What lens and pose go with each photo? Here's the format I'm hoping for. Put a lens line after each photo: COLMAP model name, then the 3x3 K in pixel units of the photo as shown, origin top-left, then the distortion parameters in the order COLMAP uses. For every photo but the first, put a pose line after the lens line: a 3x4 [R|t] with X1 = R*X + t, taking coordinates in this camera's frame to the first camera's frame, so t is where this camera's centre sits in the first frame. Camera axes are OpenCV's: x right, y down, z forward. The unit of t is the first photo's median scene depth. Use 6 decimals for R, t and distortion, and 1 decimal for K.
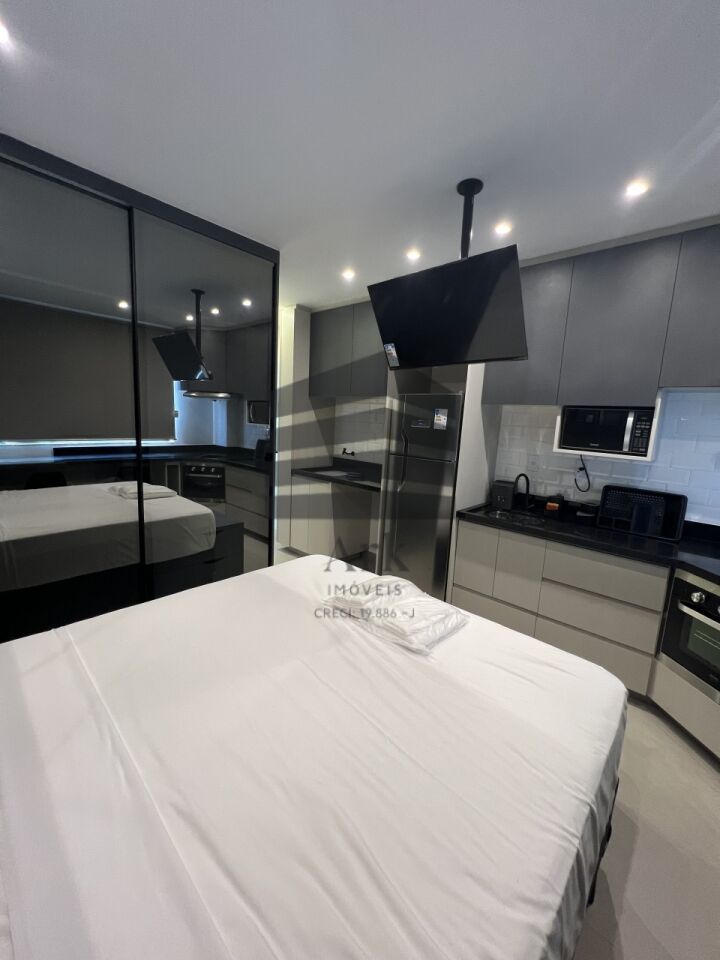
lens RADIAL K [[382.3, 0, 361.0], [0, 382.3, 482.1], [0, 0, 1]] dist [-0.002670, -0.000164]
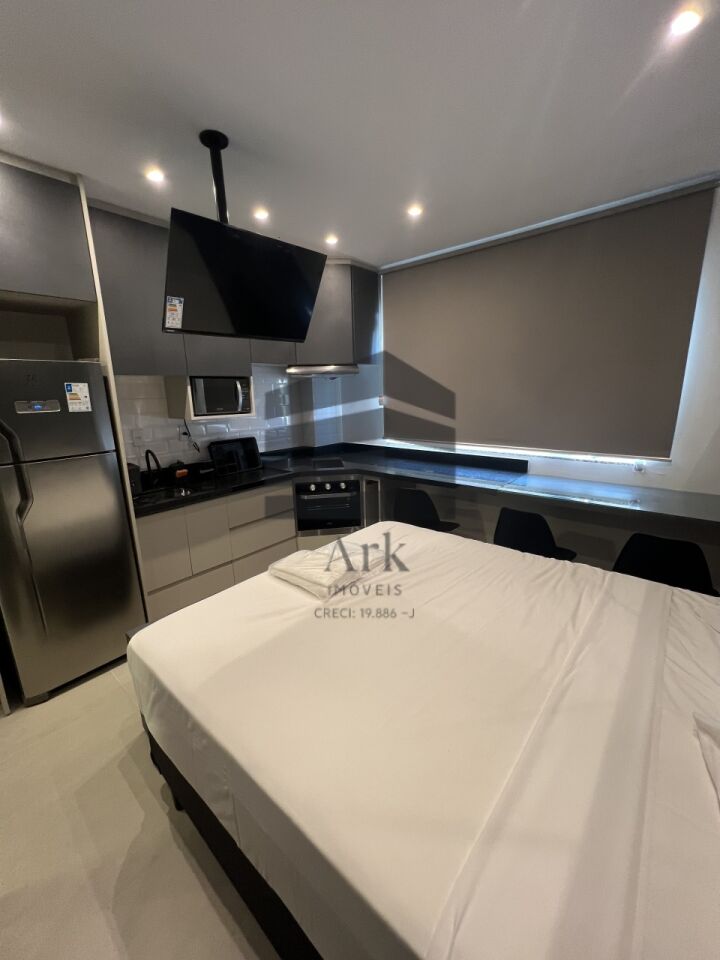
lens RADIAL K [[382.3, 0, 362.0], [0, 382.3, 481.9], [0, 0, 1]] dist [-0.002670, -0.000164]
pose [[-0.040418, -0.279235, 0.959372, -0.659884], [0.189422, 0.940604, 0.281752, -0.142652], [-0.981064, 0.193114, 0.014876, 0.617030]]
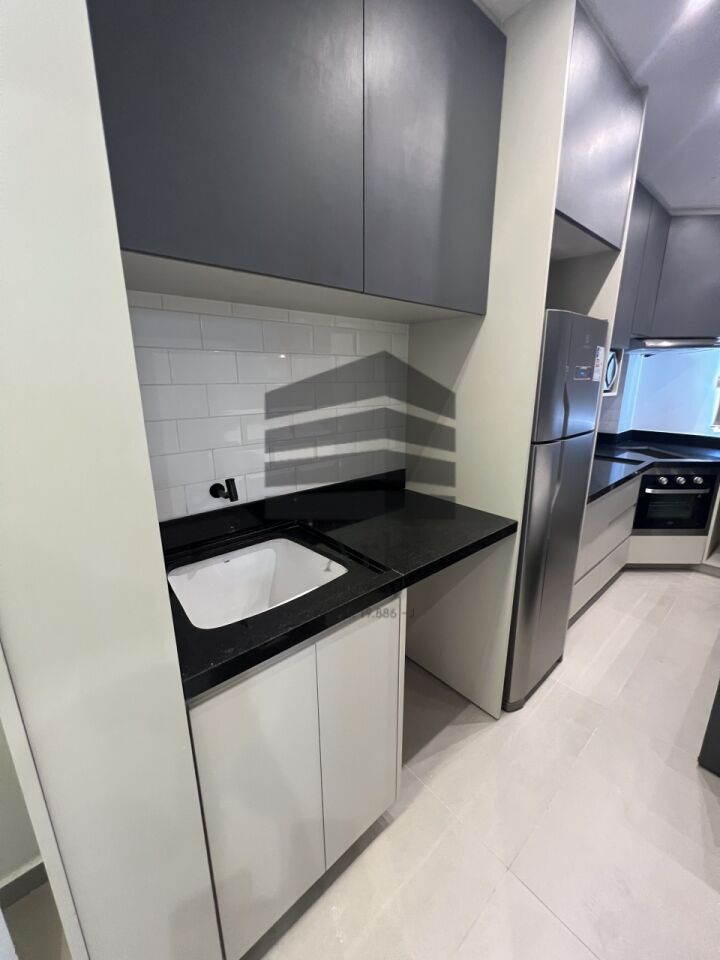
lens RADIAL K [[382.3, 0, 362.0], [0, 382.3, 476.3], [0, 0, 1]] dist [-0.002670, -0.000164]
pose [[0.105110, -0.290289, 0.951149, -0.553387], [0.177976, 0.946496, 0.269201, -0.271887], [-0.978405, 0.140986, 0.151151, 1.590873]]
